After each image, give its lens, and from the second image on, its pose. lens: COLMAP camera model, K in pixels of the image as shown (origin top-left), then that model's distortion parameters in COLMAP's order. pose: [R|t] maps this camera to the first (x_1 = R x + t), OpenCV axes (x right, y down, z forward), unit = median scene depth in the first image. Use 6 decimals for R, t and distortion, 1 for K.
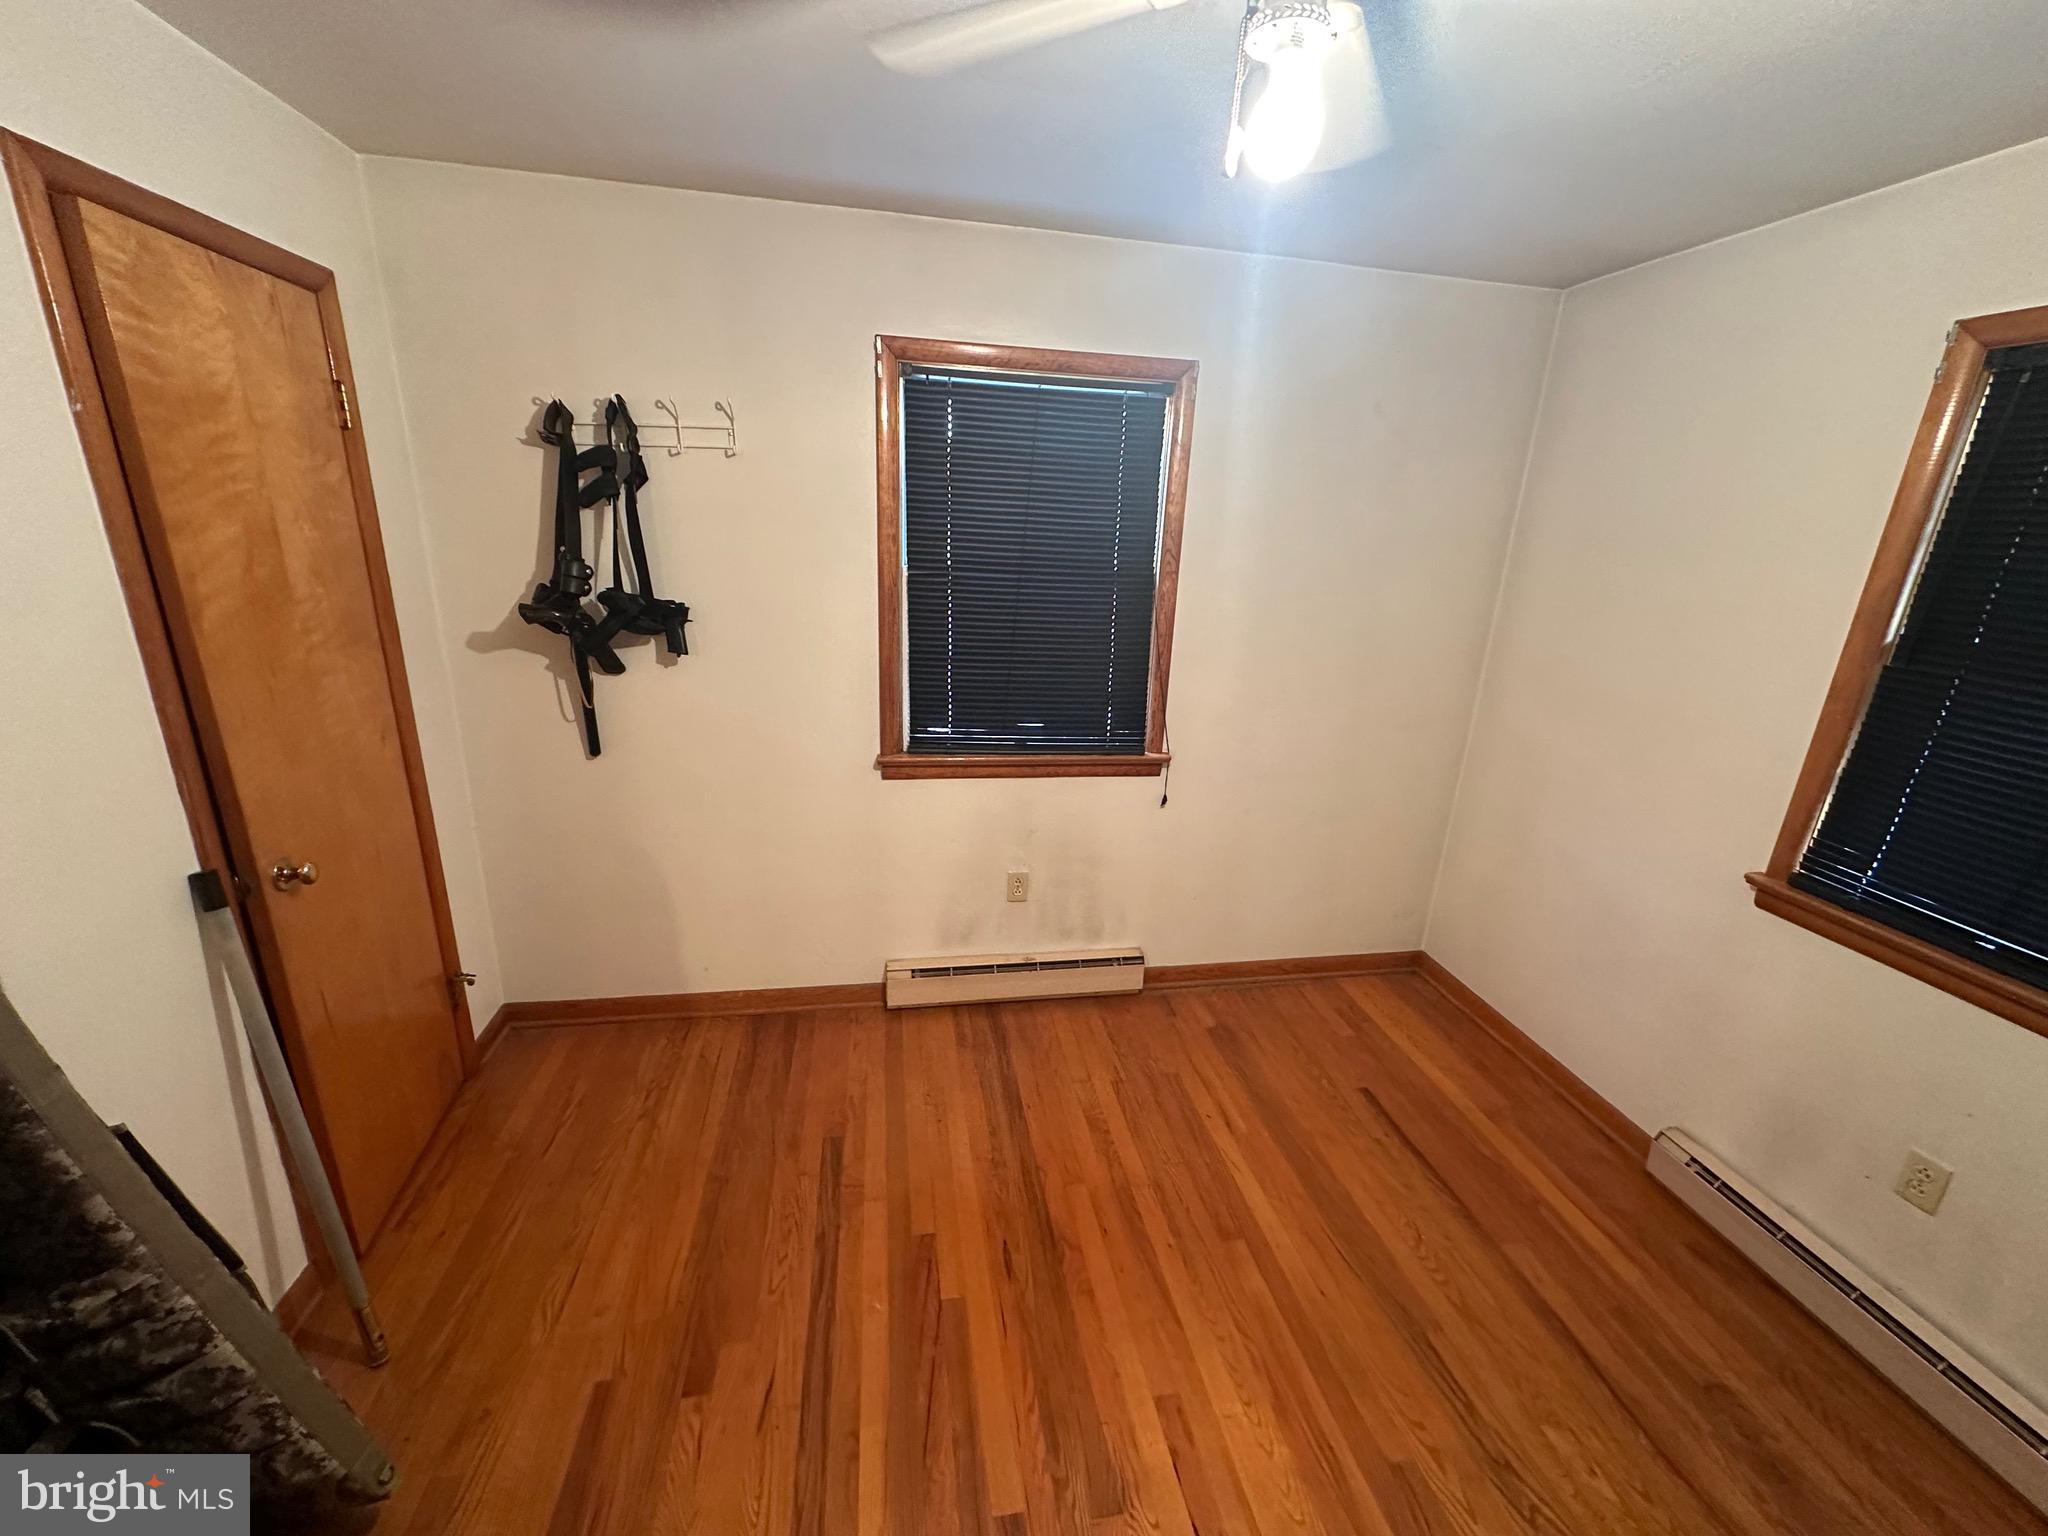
lens RADIAL K [[812.7, 0, 1026.6], [0, 812.7, 767.3], [0, 0, 1]] dist [-0.002445, 0.000360]
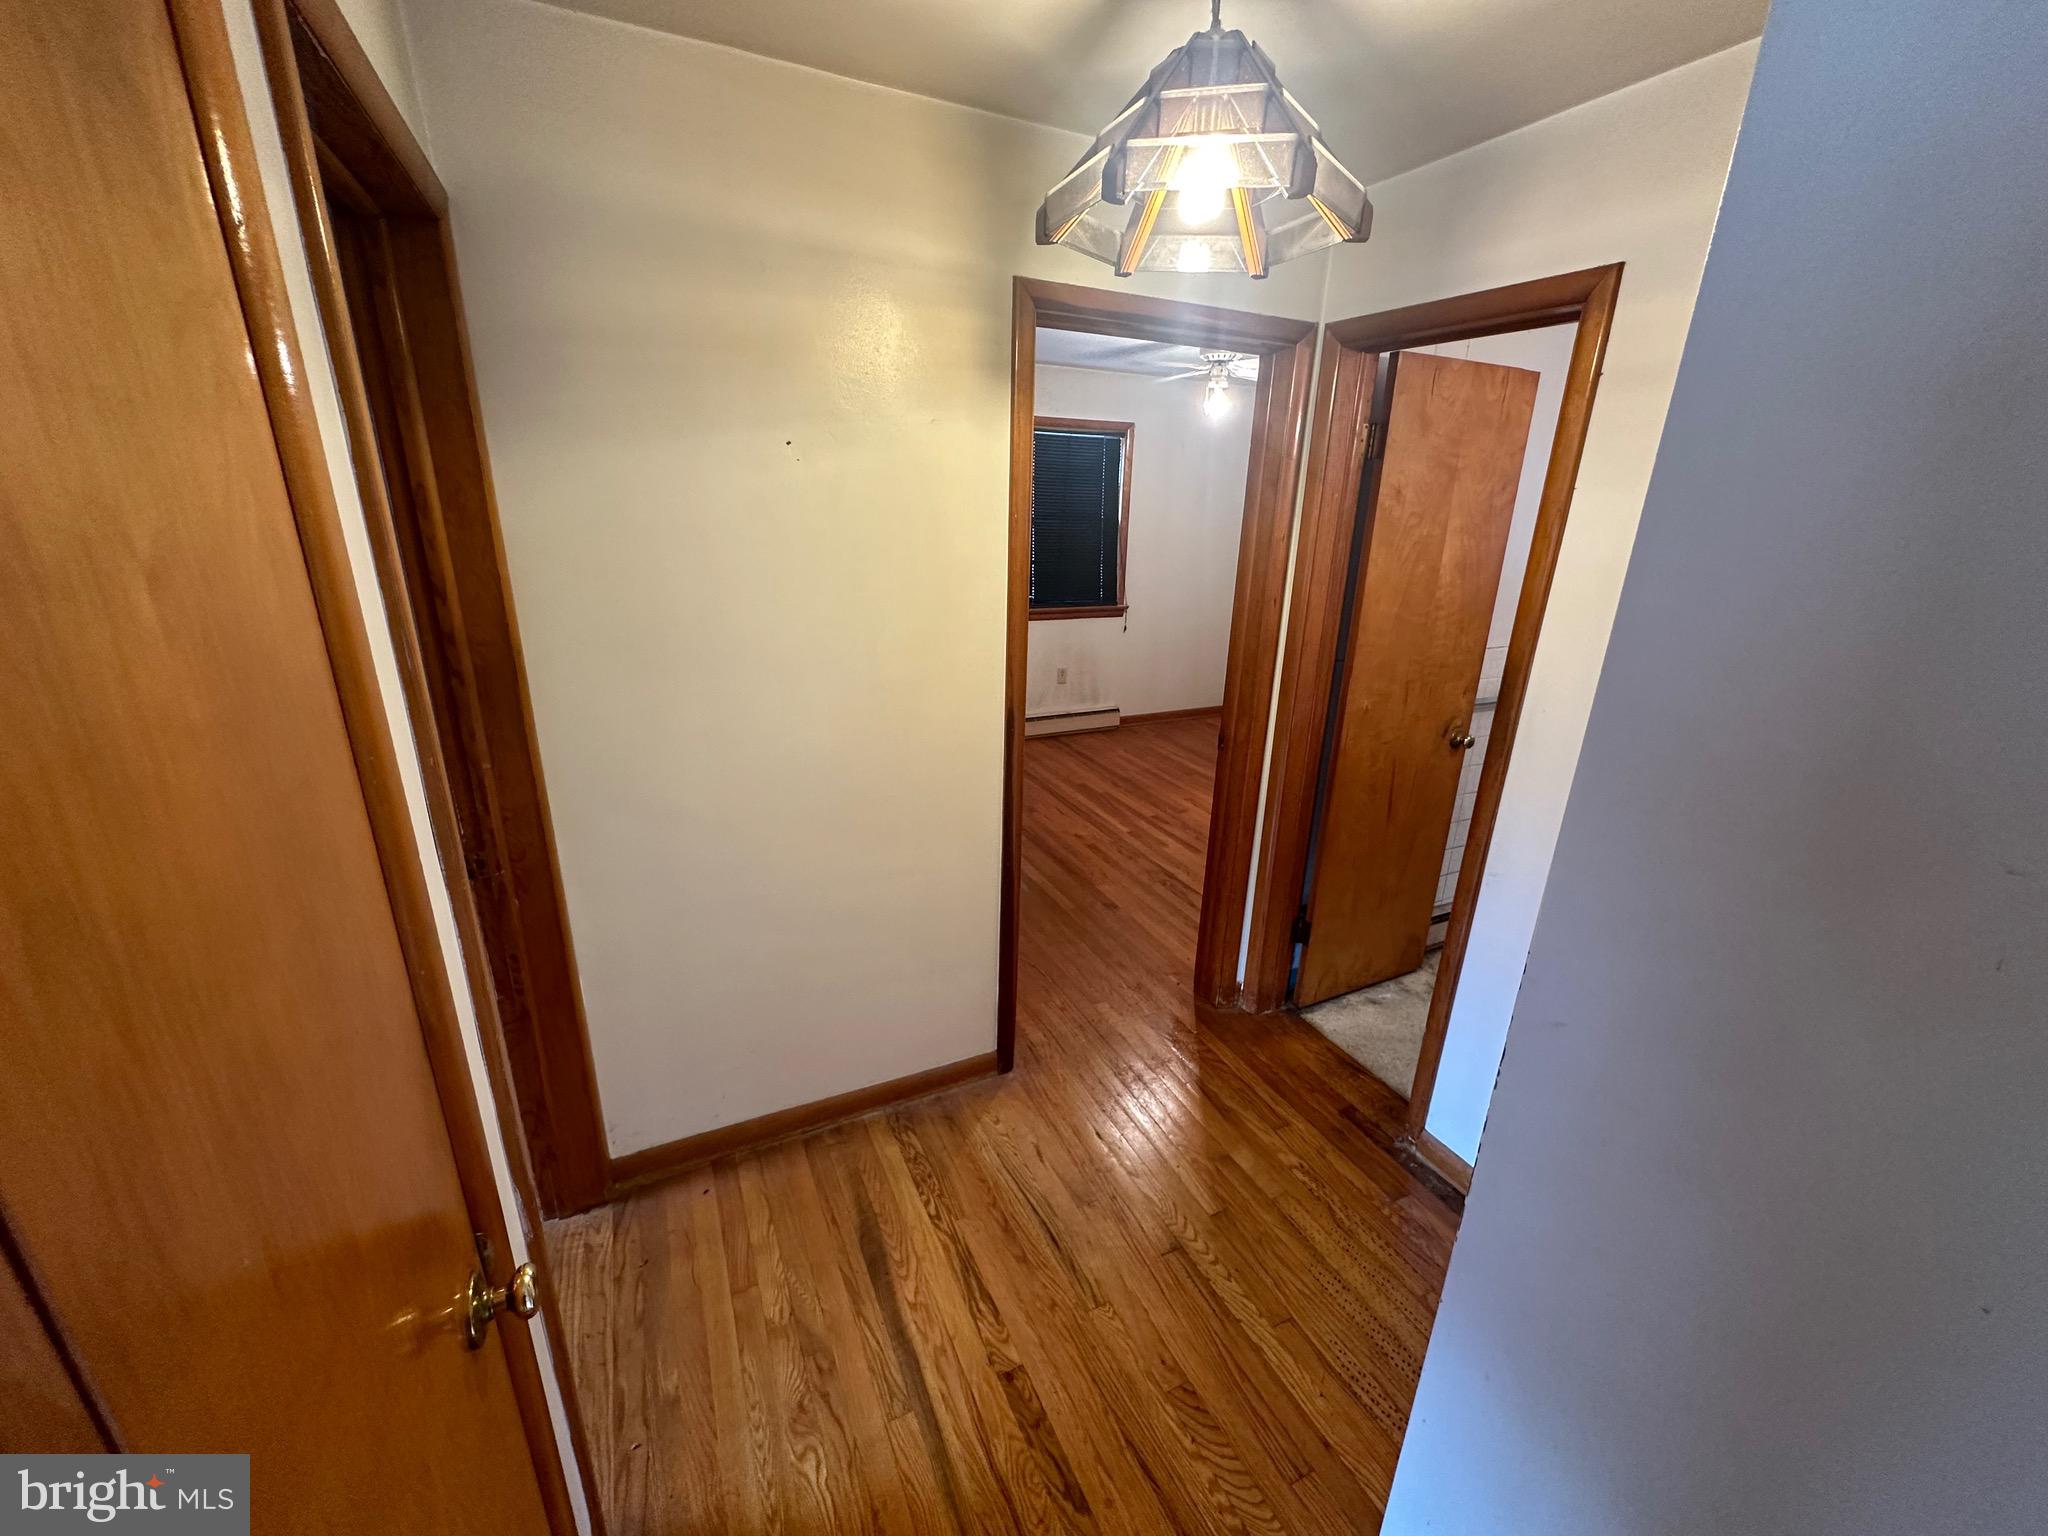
lens RADIAL K [[812.7, 0, 1022.0], [0, 812.7, 765.5], [0, 0, 1]] dist [-0.002445, 0.000360]
pose [[0.964930, -0.103948, 0.241051, -0.759367], [0.096046, 0.994389, 0.044338, 0.329681], [-0.244307, -0.019631, 0.969499, -1.172297]]
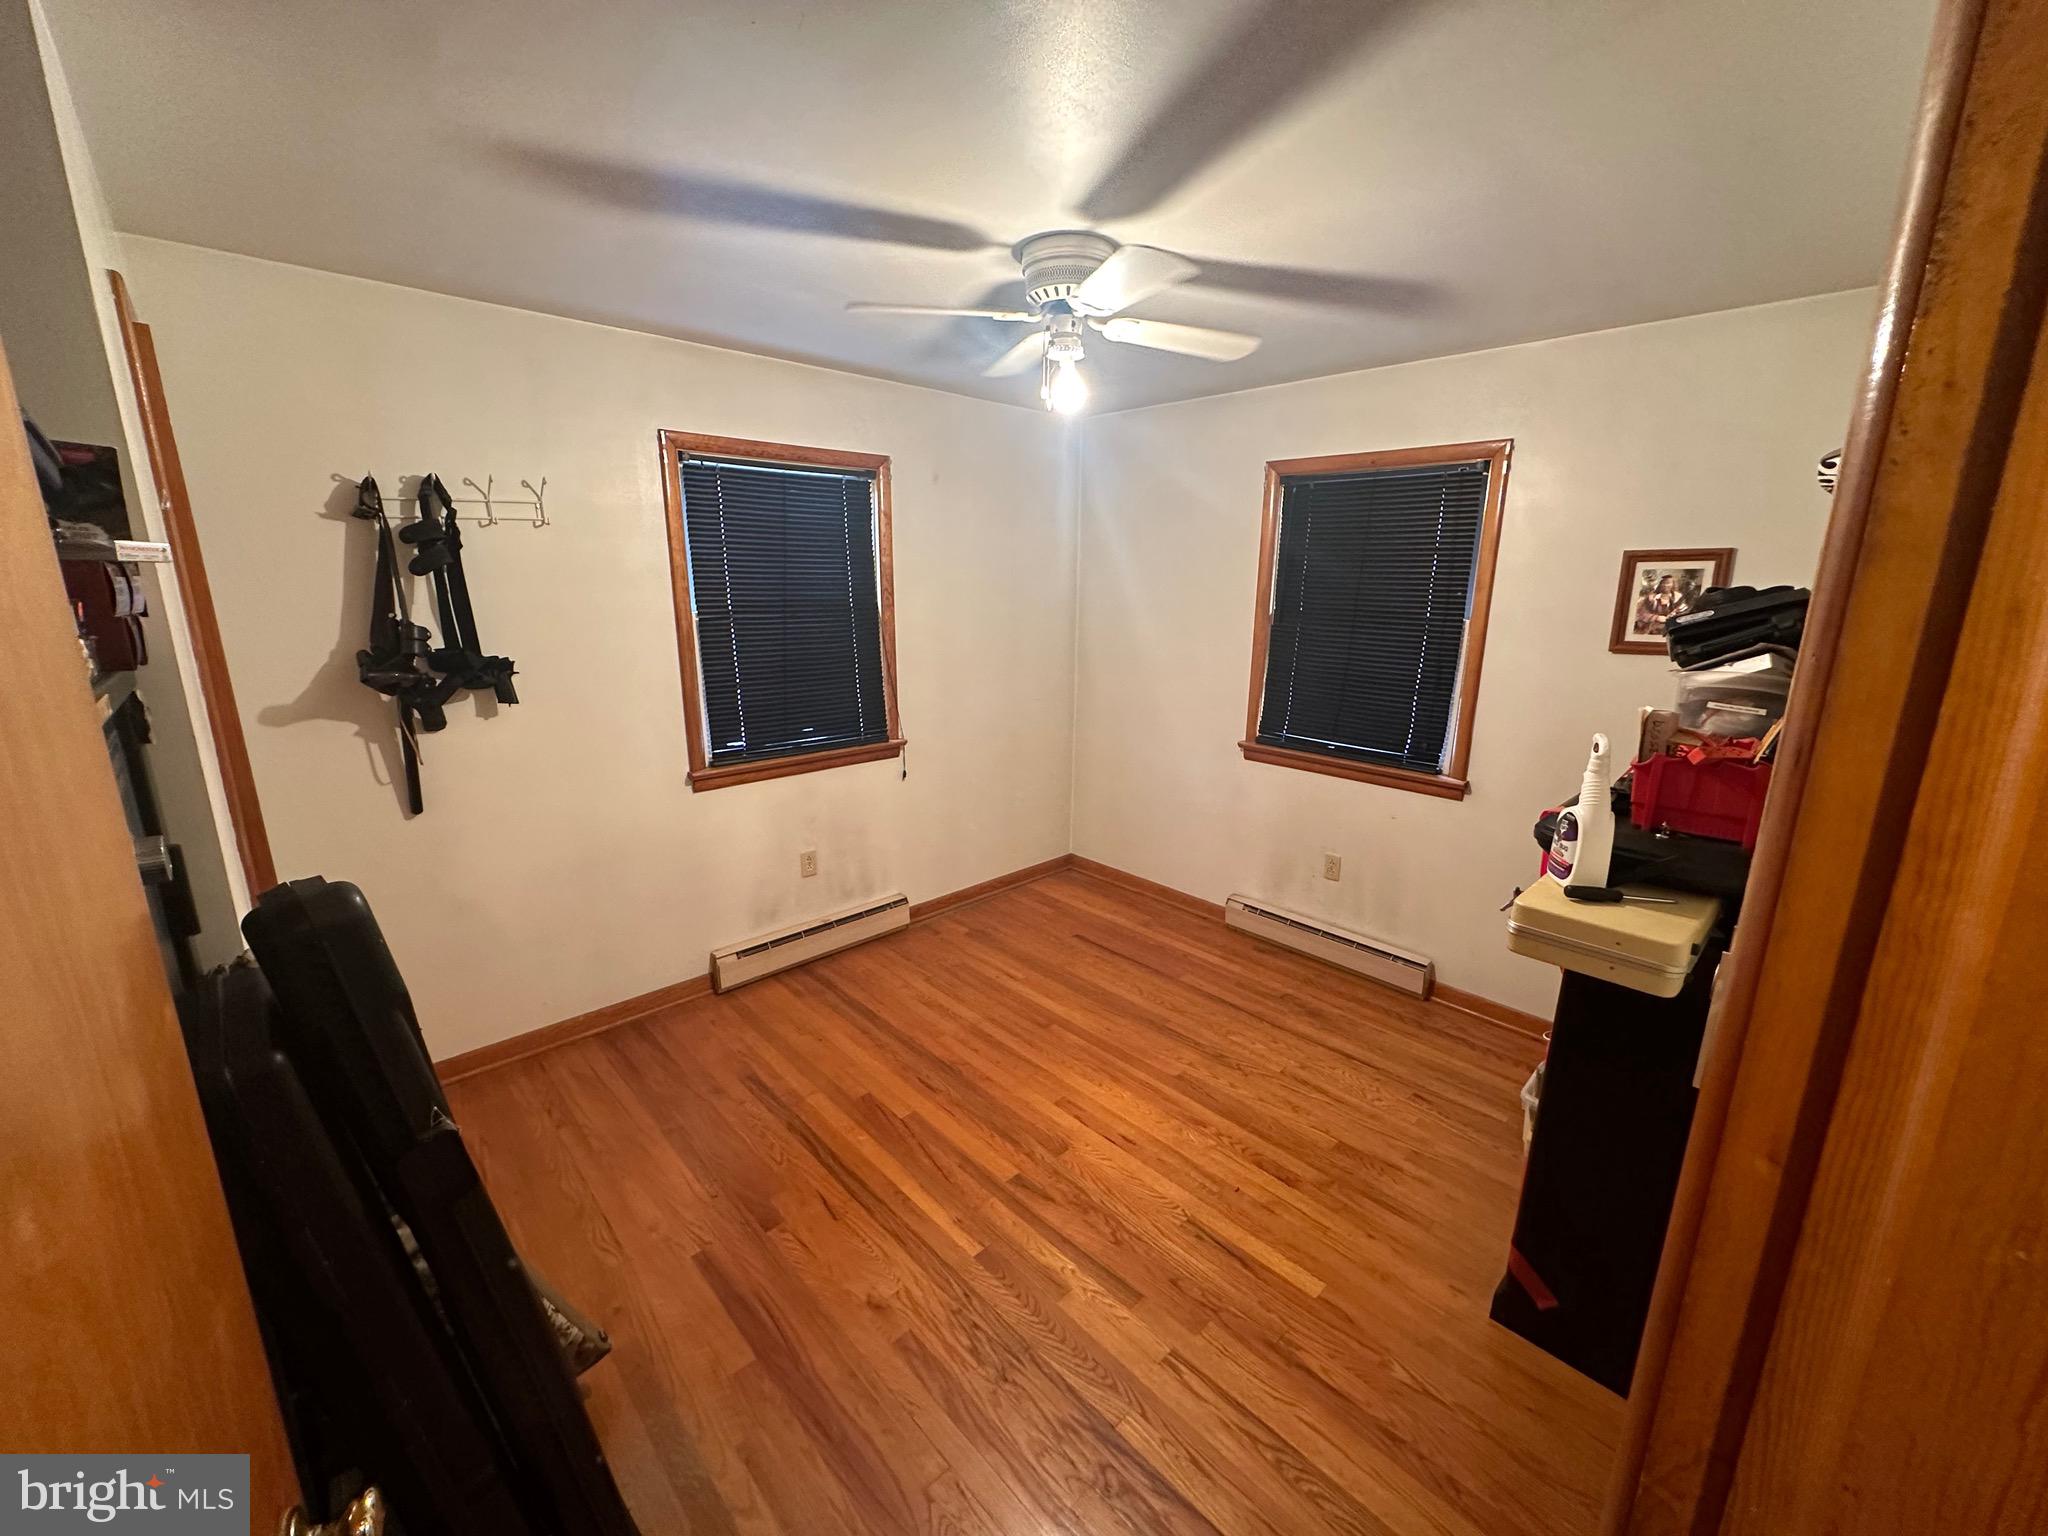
lens RADIAL K [[812.7, 0, 1025.0], [0, 812.7, 765.9], [0, 0, 1]] dist [-0.002445, 0.000360]
pose [[0.836523, -0.164639, 0.522612, -0.433026], [0.190401, 0.981696, 0.004497, 0.070635], [-0.513786, 0.095744, 0.852559, -0.285608]]
